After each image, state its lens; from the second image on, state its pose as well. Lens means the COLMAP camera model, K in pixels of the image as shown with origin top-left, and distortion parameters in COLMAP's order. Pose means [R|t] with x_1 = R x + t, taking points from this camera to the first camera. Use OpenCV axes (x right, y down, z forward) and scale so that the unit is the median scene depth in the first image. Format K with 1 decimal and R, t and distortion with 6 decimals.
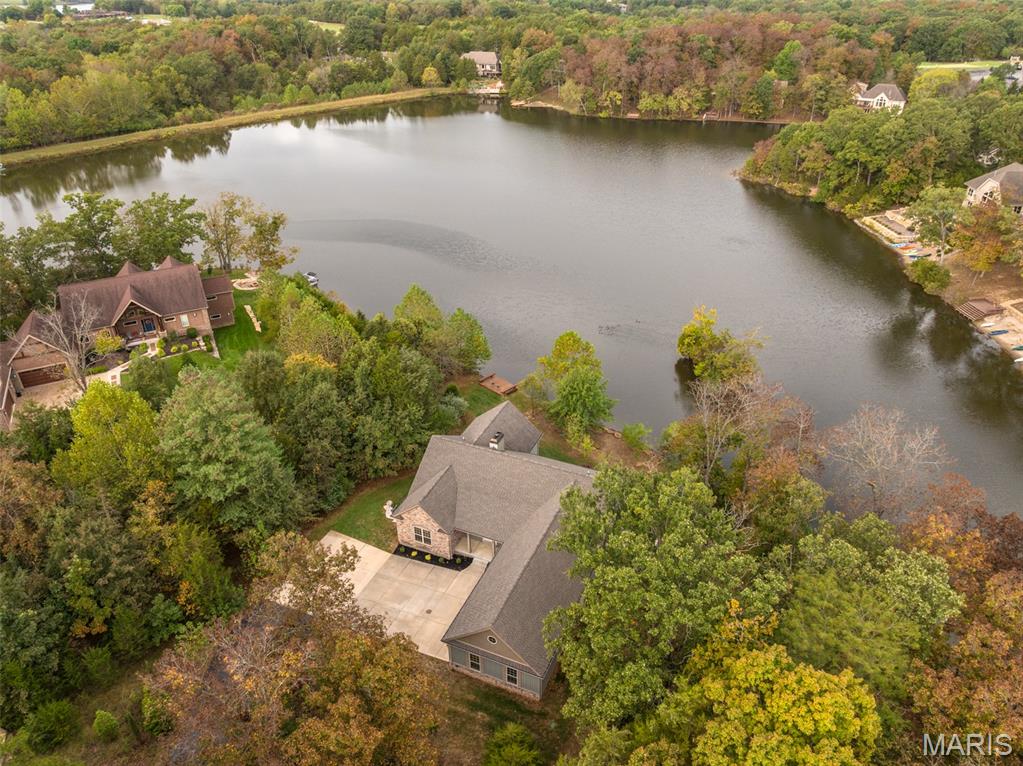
lens RADIAL K [[716.0, 0, 516.0], [0, 716.0, 375.6], [0, 0, 1]] dist [-0.033620, -0.004312]
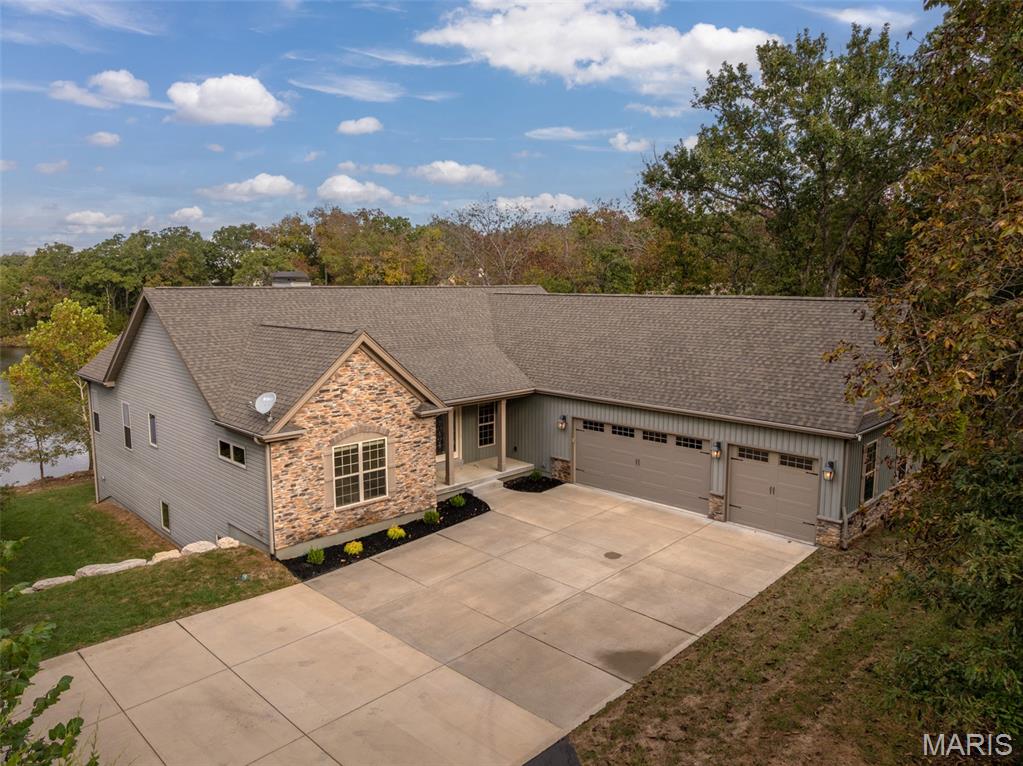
lens RADIAL K [[716.0, 0, 516.0], [0, 716.0, 375.6], [0, 0, 1]] dist [-0.033620, -0.004312]
pose [[0.369710, -0.114340, 0.922085, -0.391296], [0.457263, 0.886294, -0.073437, 0.239522], [-0.808842, 0.448786, 0.379956, 0.799715]]
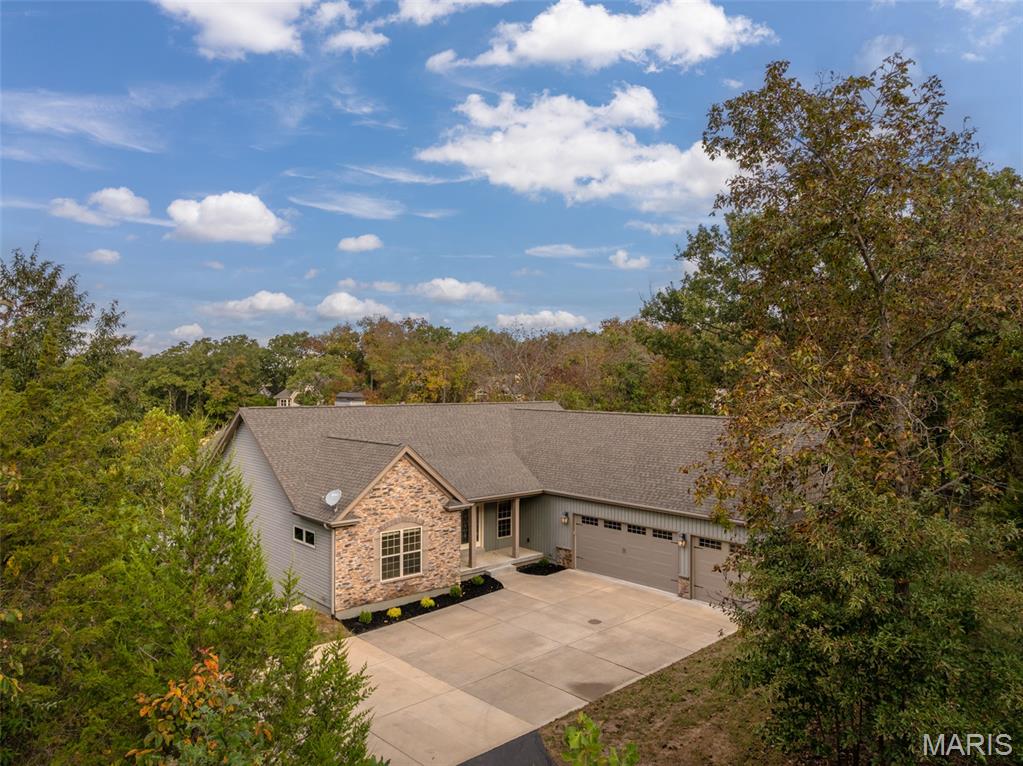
lens RADIAL K [[716.0, 0, 516.0], [0, 716.0, 375.6], [0, 0, 1]] dist [-0.033620, -0.004312]
pose [[0.421629, 0.016845, 0.906612, -0.474520], [0.444288, 0.867752, -0.222743, 0.254695], [-0.790467, 0.496712, 0.358385, 0.745867]]
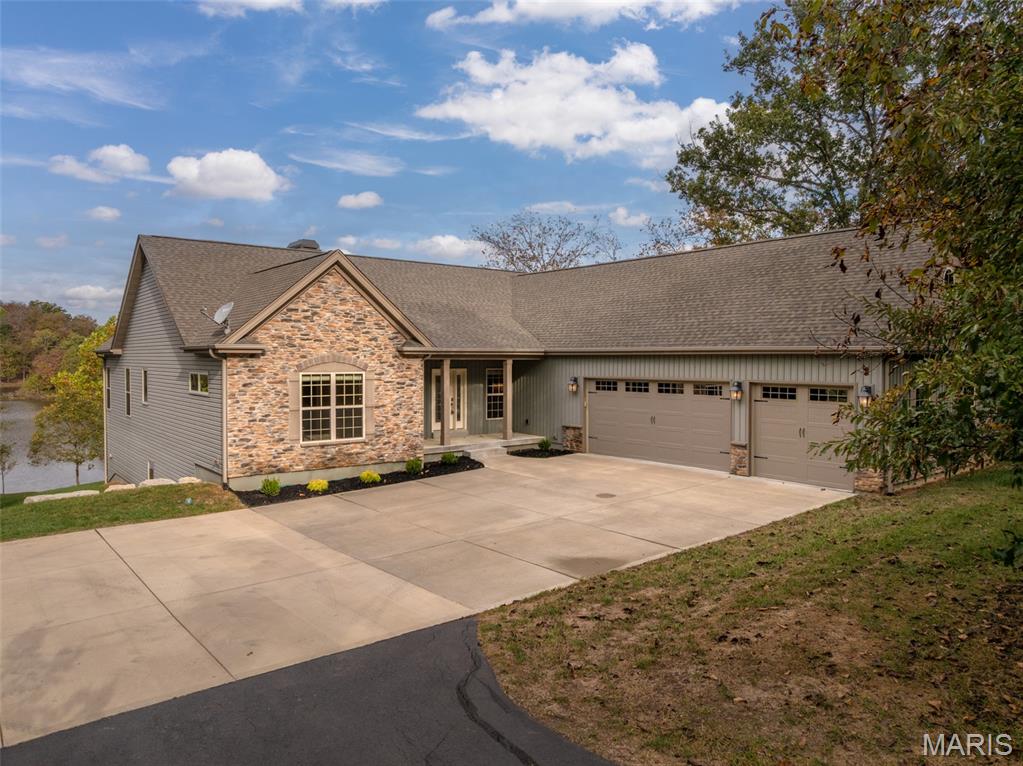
lens RADIAL K [[716.0, 0, 516.0], [0, 716.0, 375.6], [0, 0, 1]] dist [-0.033620, -0.004312]
pose [[0.467721, -0.016012, 0.883731, -0.349774], [0.433973, 0.875183, -0.213827, 0.305584], [-0.770003, 0.483526, 0.416290, 0.811832]]
